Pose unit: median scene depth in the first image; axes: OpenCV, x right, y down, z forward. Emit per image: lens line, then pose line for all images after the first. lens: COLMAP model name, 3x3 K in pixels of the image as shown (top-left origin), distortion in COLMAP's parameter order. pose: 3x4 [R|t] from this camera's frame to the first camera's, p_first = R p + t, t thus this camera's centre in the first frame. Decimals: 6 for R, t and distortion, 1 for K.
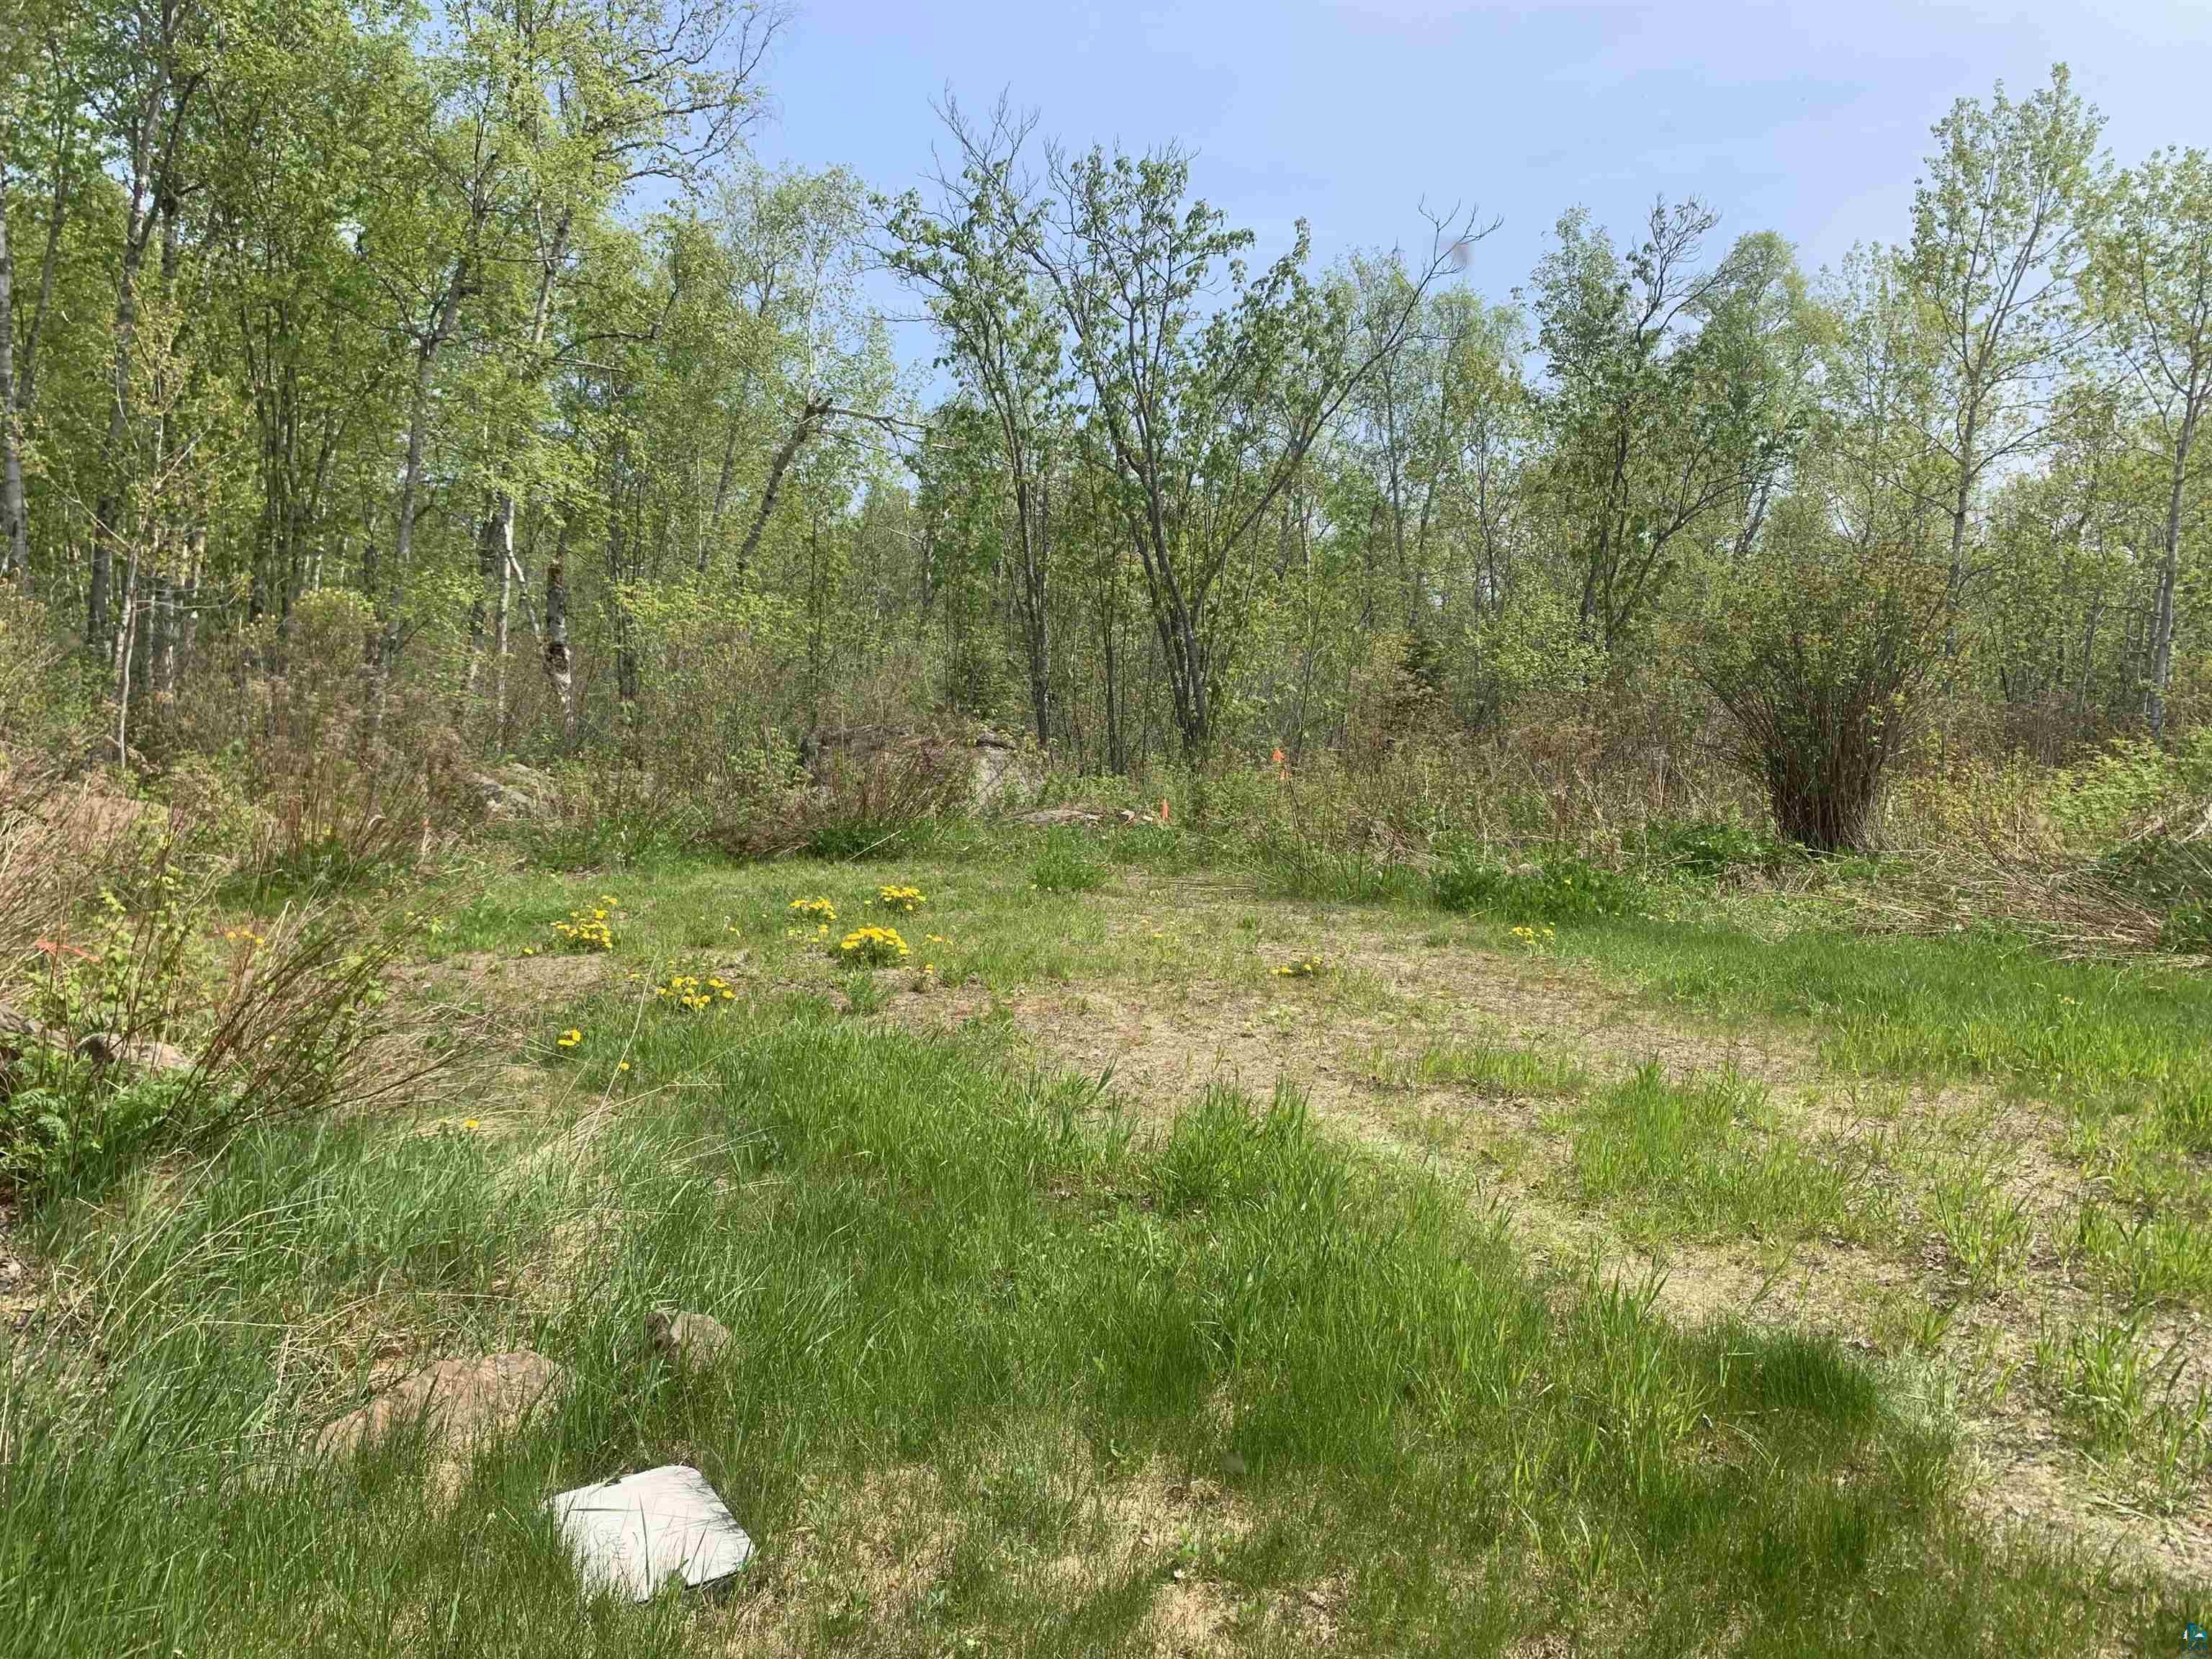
lens RADIAL K [[1641.3, 0, 1088.2], [0, 1641.3, 832.8], [0, 0, 1]] dist [0.053703, -0.083150]
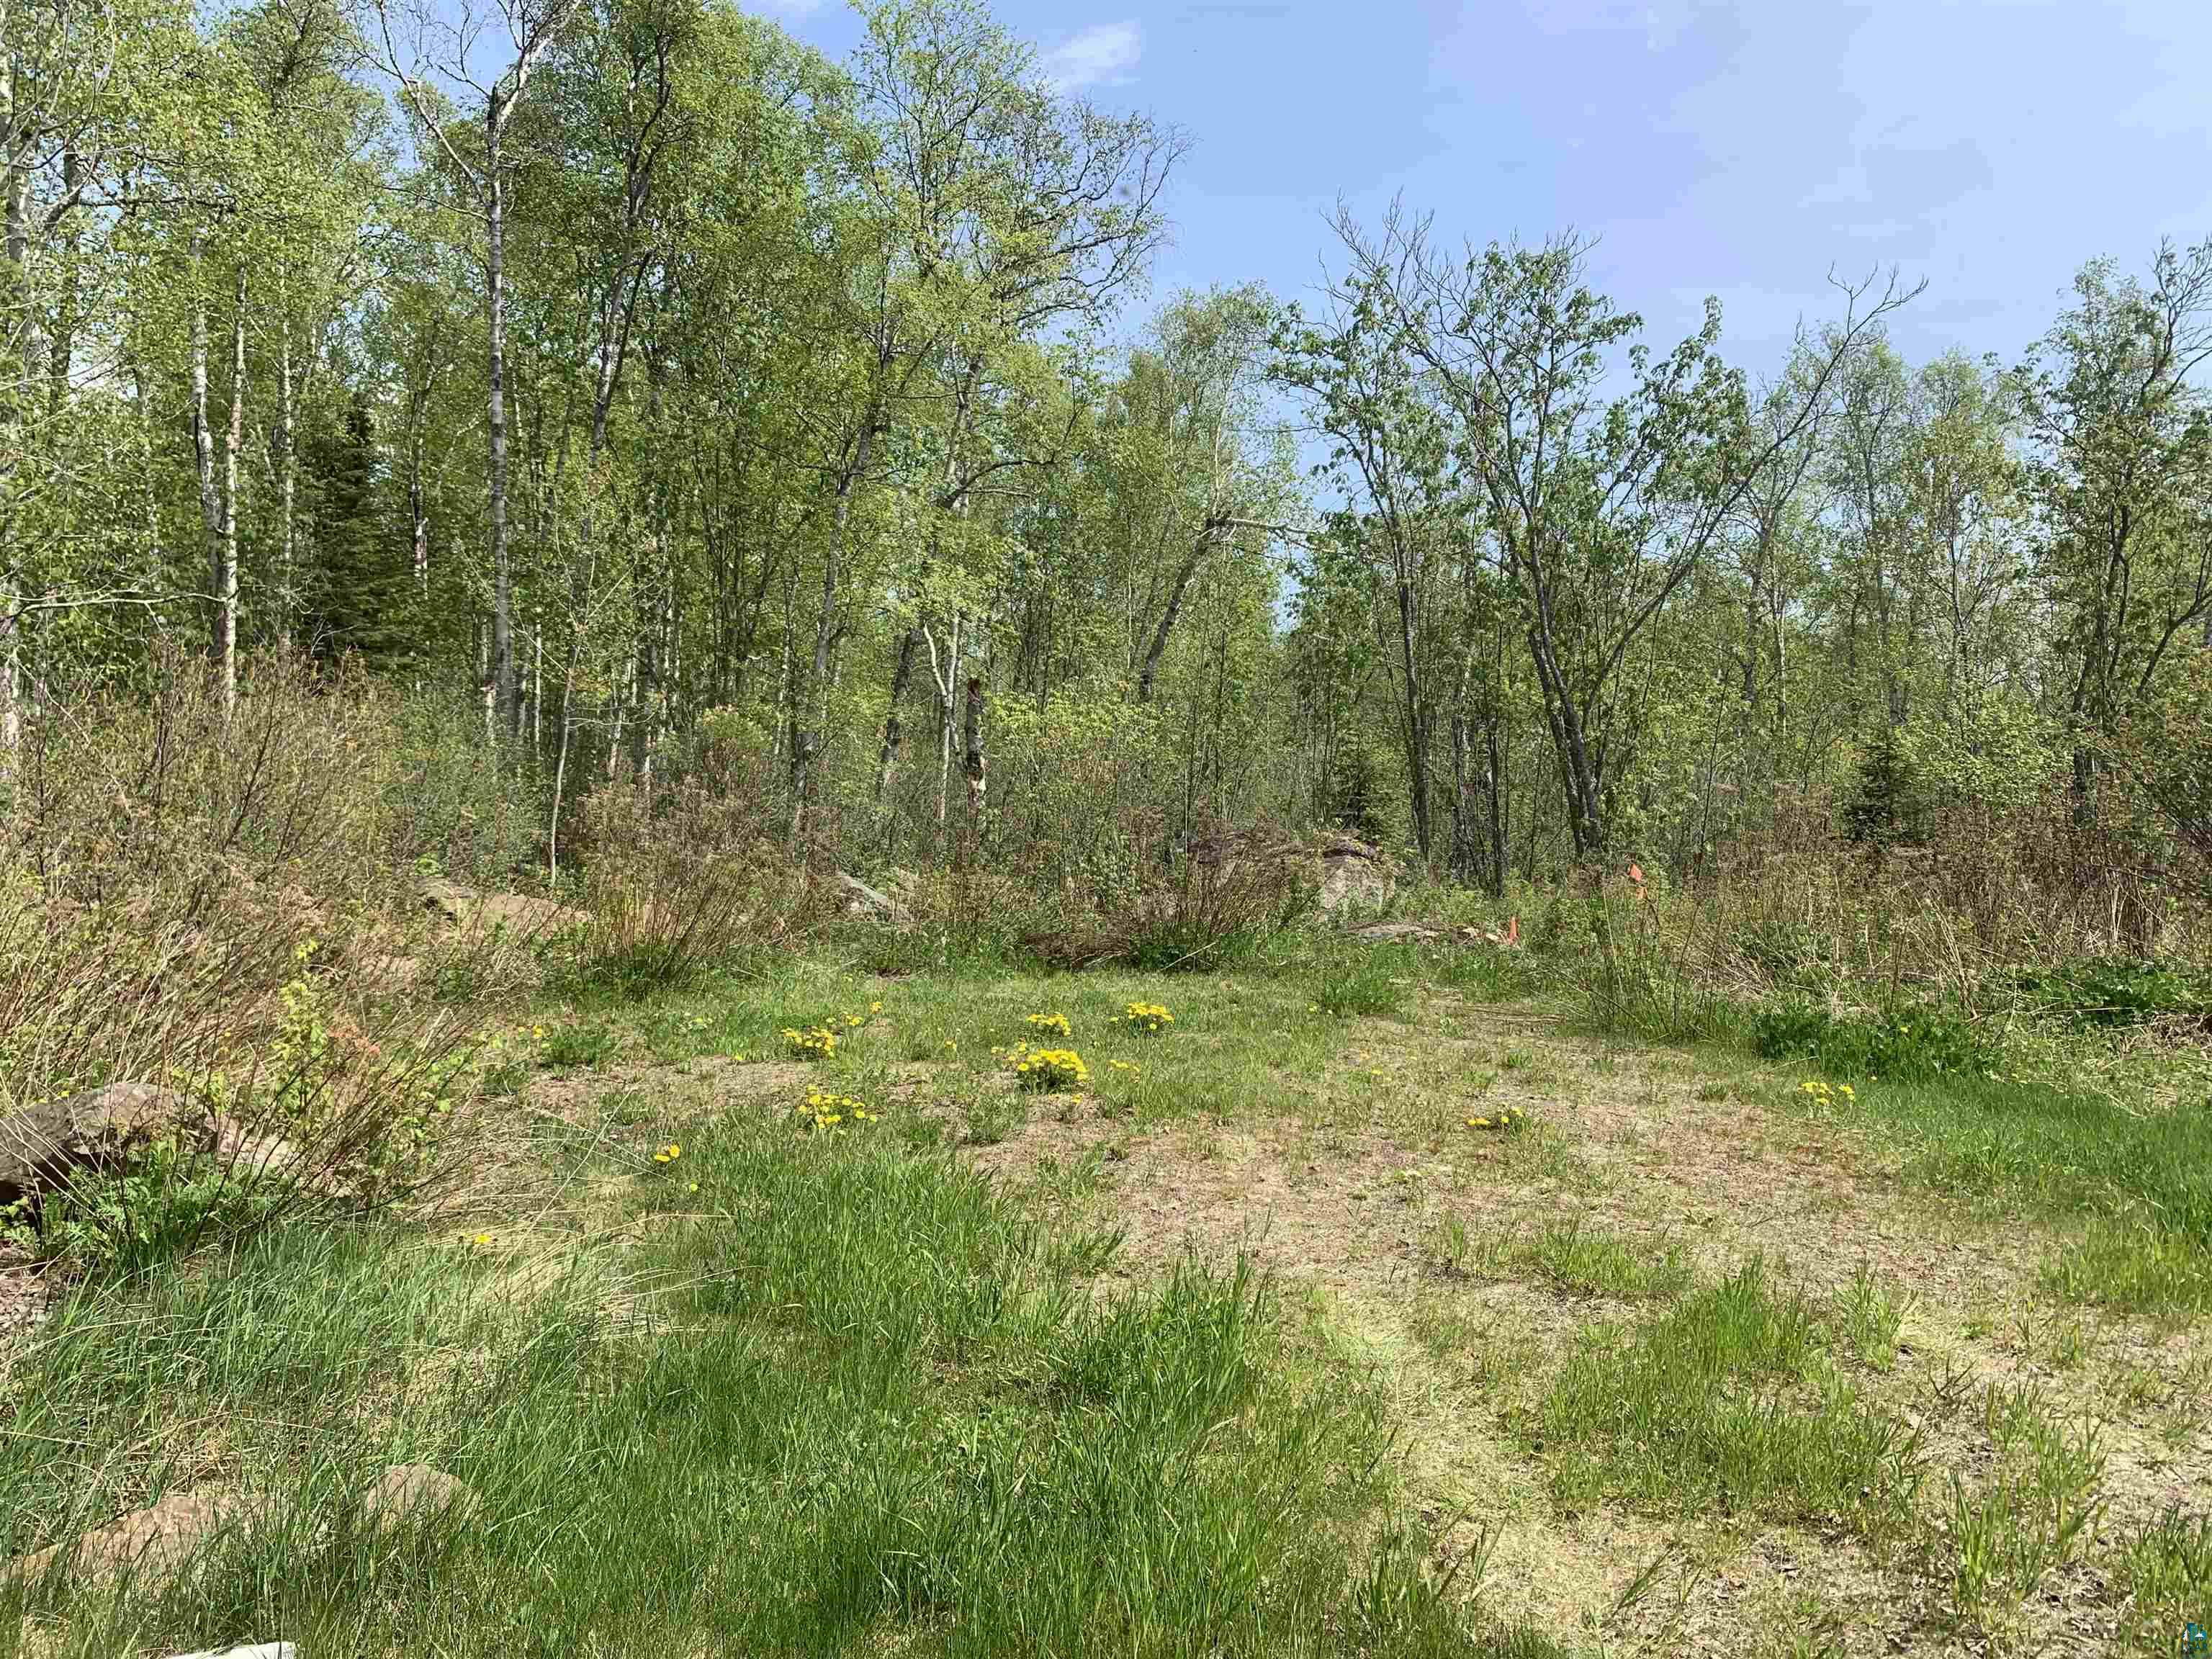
lens RADIAL K [[1635.4, 0, 1103.5], [0, 1635.4, 854.8], [0, 0, 1]] dist [0.057844, -0.080066]
pose [[0.960979, 0.013382, -0.276298, 0.058761], [-0.026567, 0.998677, -0.044033, -0.005877], [0.275343, 0.049655, 0.960063, 0.022881]]
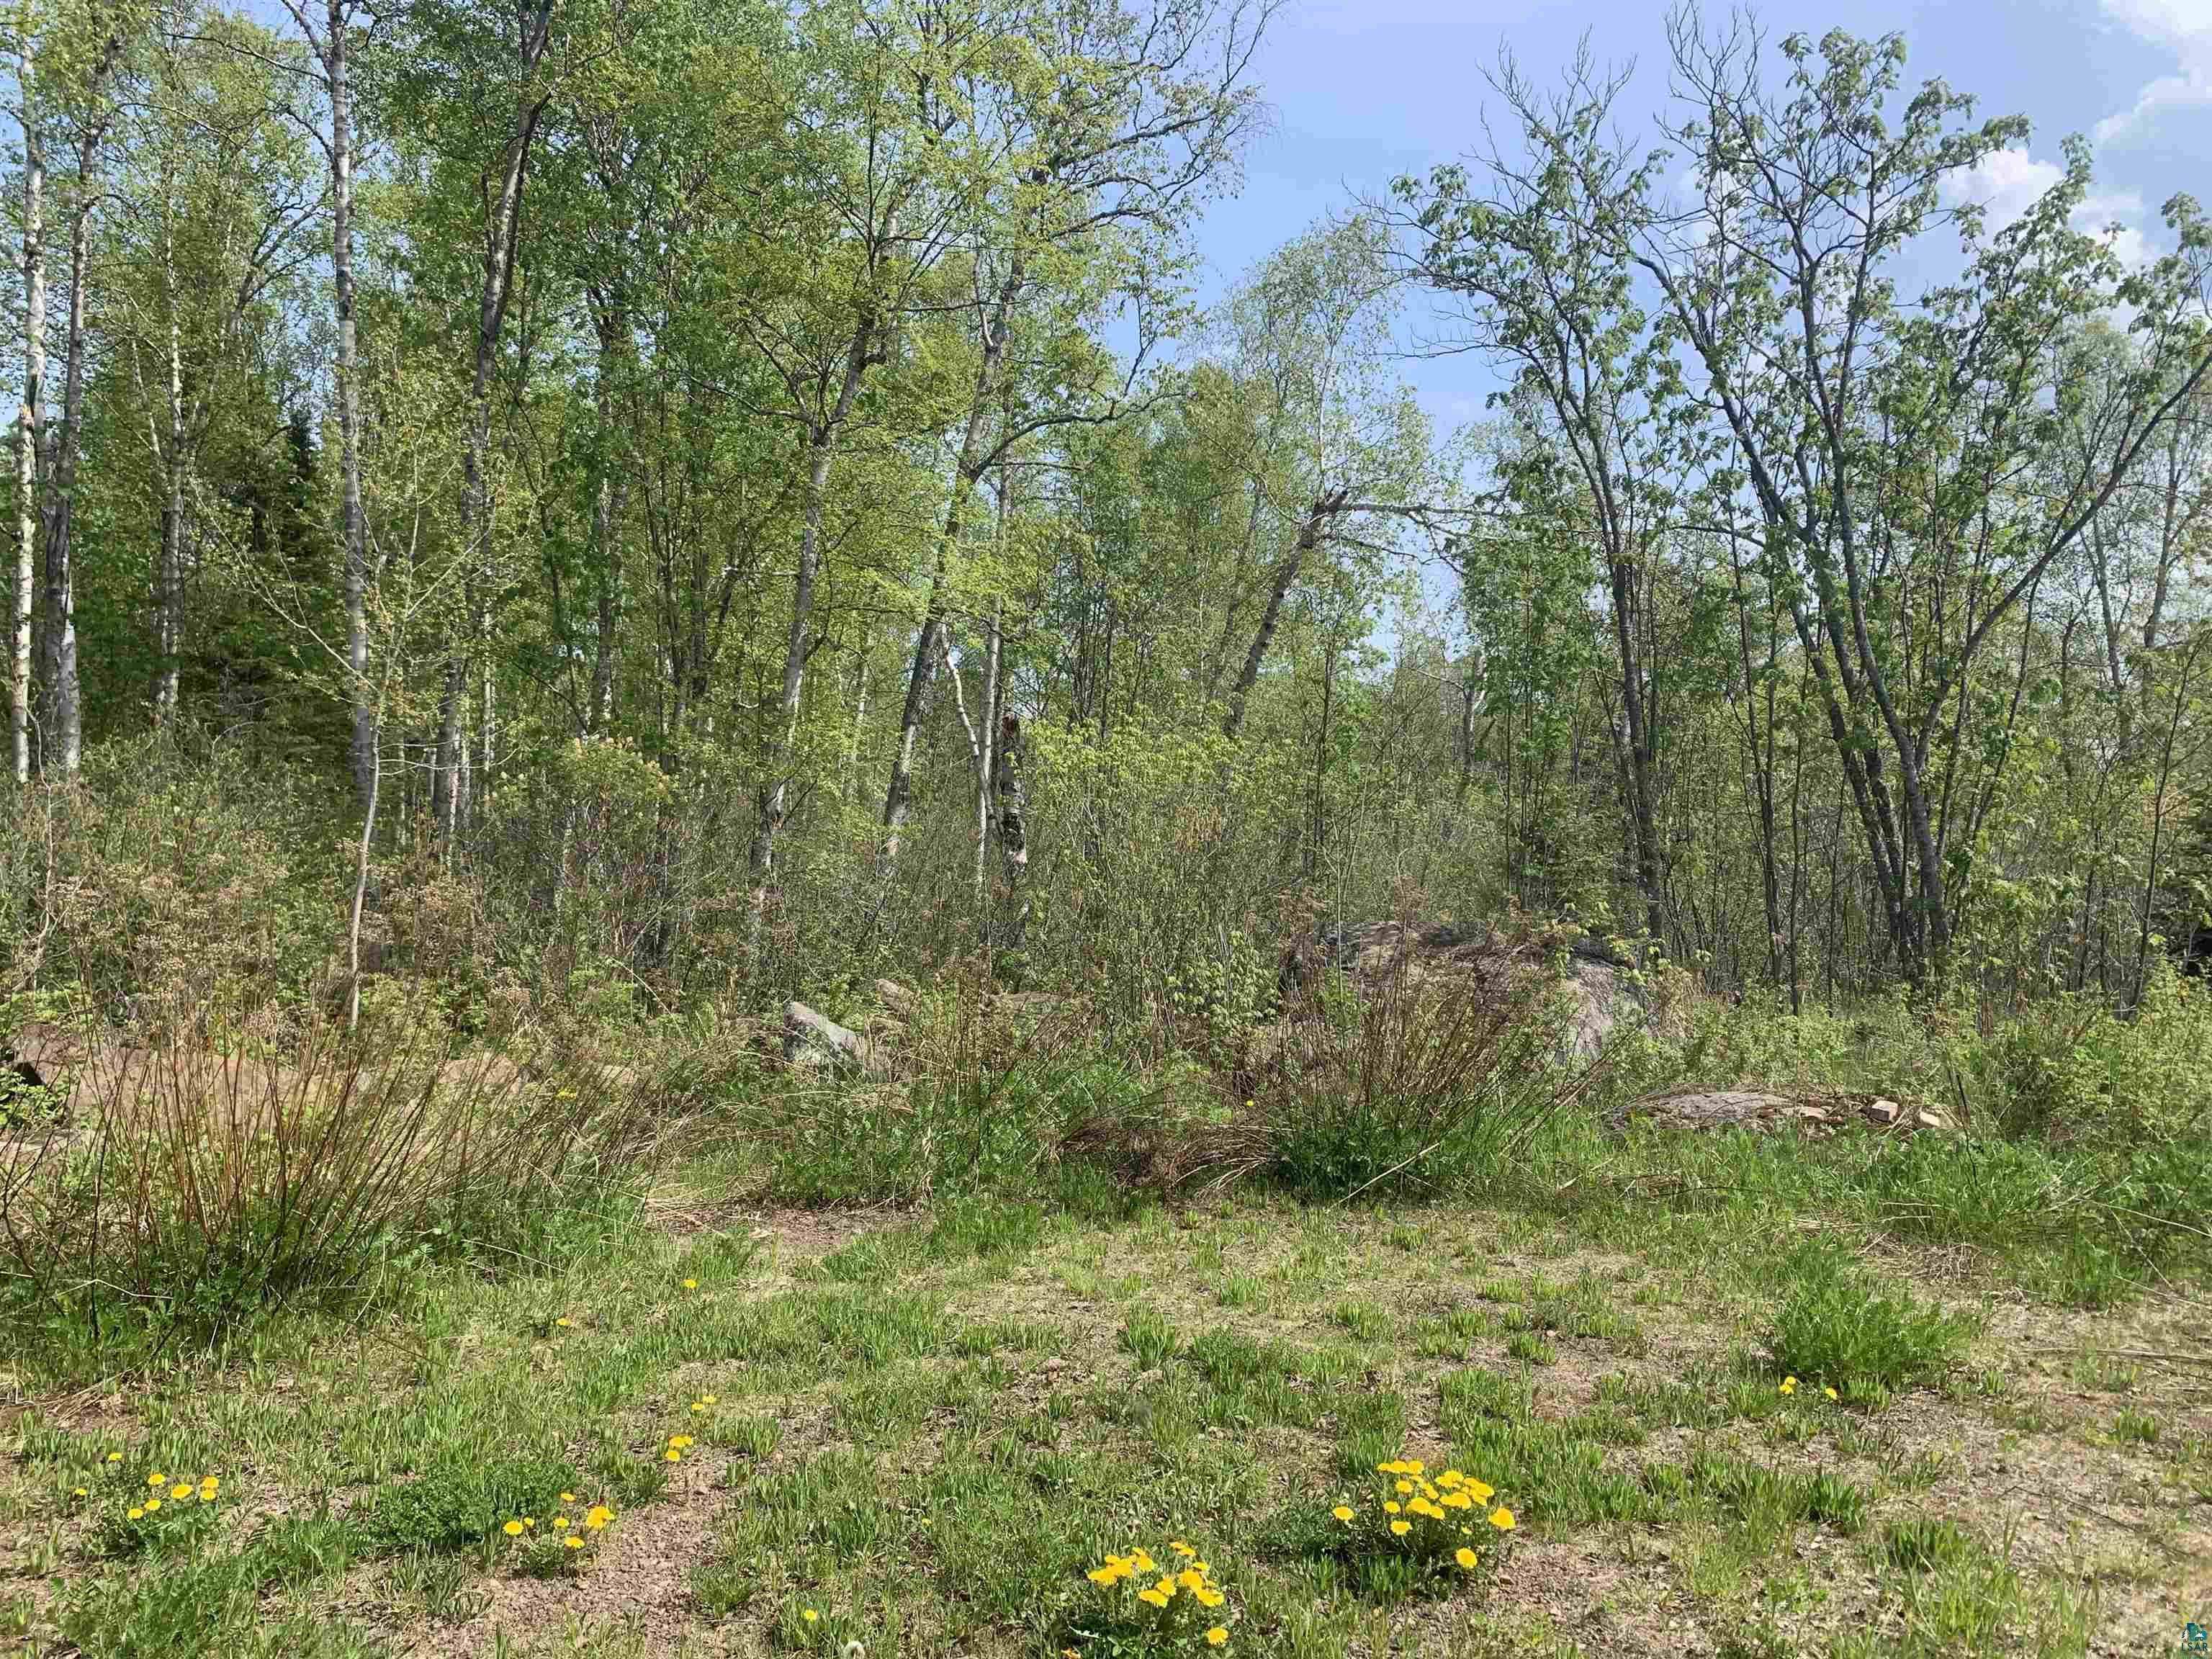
lens RADIAL K [[1641.3, 0, 1088.2], [0, 1641.3, 832.8], [0, 0, 1]] dist [0.053703, -0.083150]
pose [[0.948628, -0.013359, -0.316113, -0.033514], [-0.019872, 0.994620, -0.101668, -0.028211], [0.315770, 0.102727, 0.943258, 0.292963]]
